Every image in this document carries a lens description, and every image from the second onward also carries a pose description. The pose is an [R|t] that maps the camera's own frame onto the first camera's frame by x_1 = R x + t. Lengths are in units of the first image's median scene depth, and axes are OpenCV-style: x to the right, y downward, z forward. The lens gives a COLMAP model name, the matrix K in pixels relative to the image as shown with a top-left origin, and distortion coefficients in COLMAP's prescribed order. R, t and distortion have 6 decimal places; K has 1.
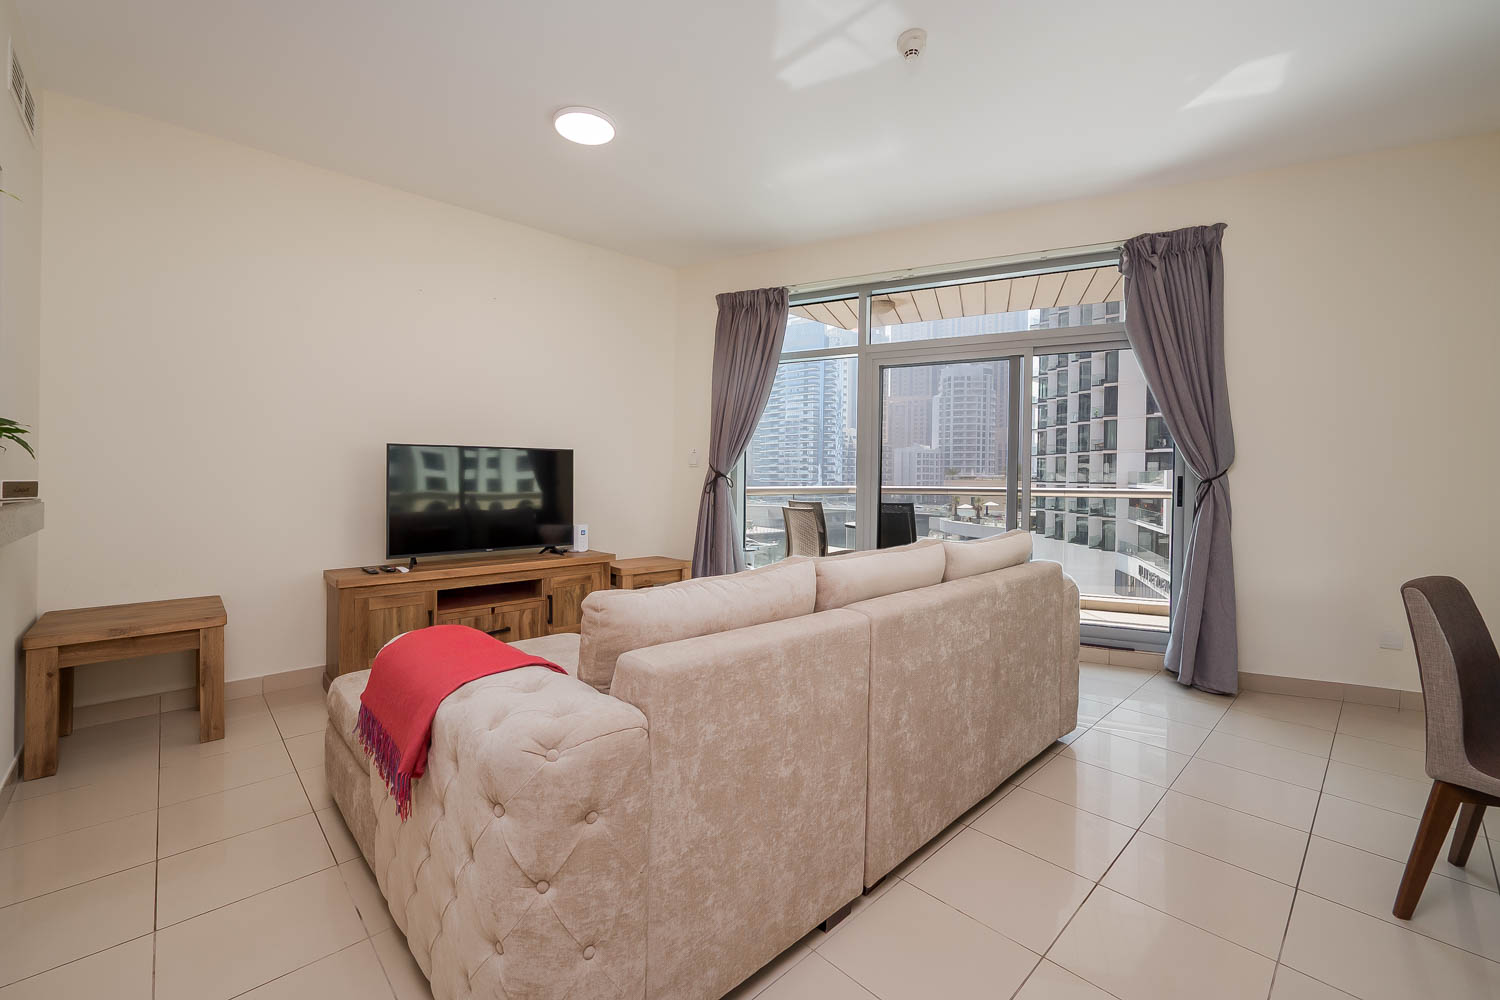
lens RADIAL K [[634.6, 0, 750.1], [0, 634.6, 484.7], [0, 0, 1]] dist [-0.003553, 0.000020]
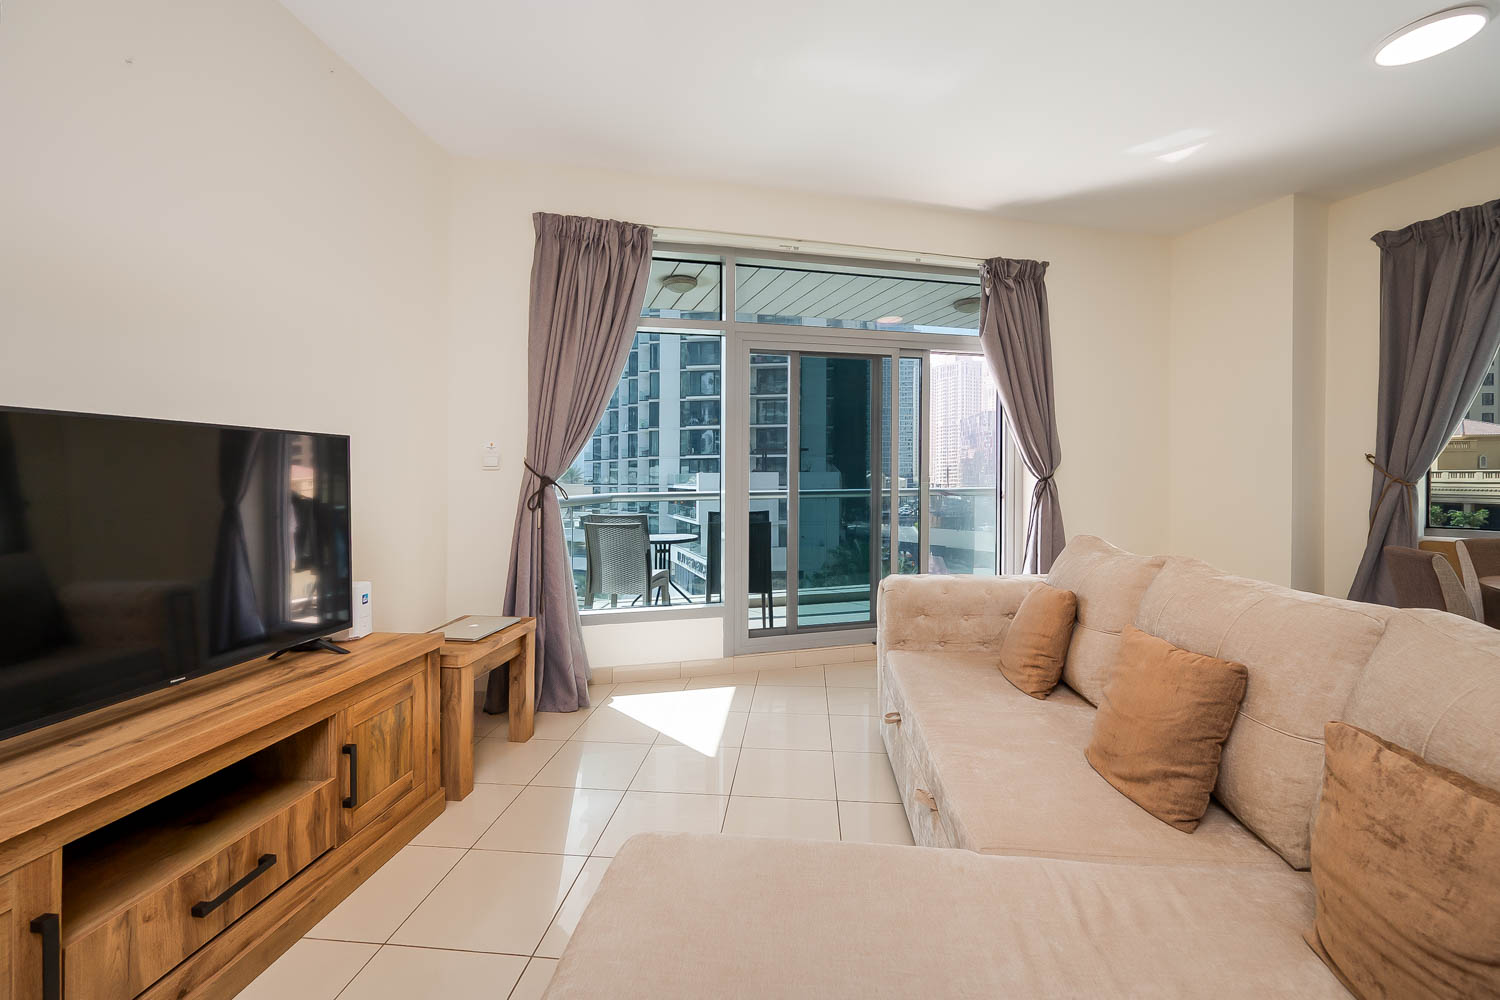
lens RADIAL K [[603.0, 0, 750.2], [0, 603.0, 480.5], [0, 0, 1]] dist [0.003538, -0.000405]
pose [[0.753348, -0.015335, 0.657444, -0.302980], [0.023777, 0.999710, -0.003927, -0.009140], [-0.657193, 0.018591, 0.753493, 0.373785]]
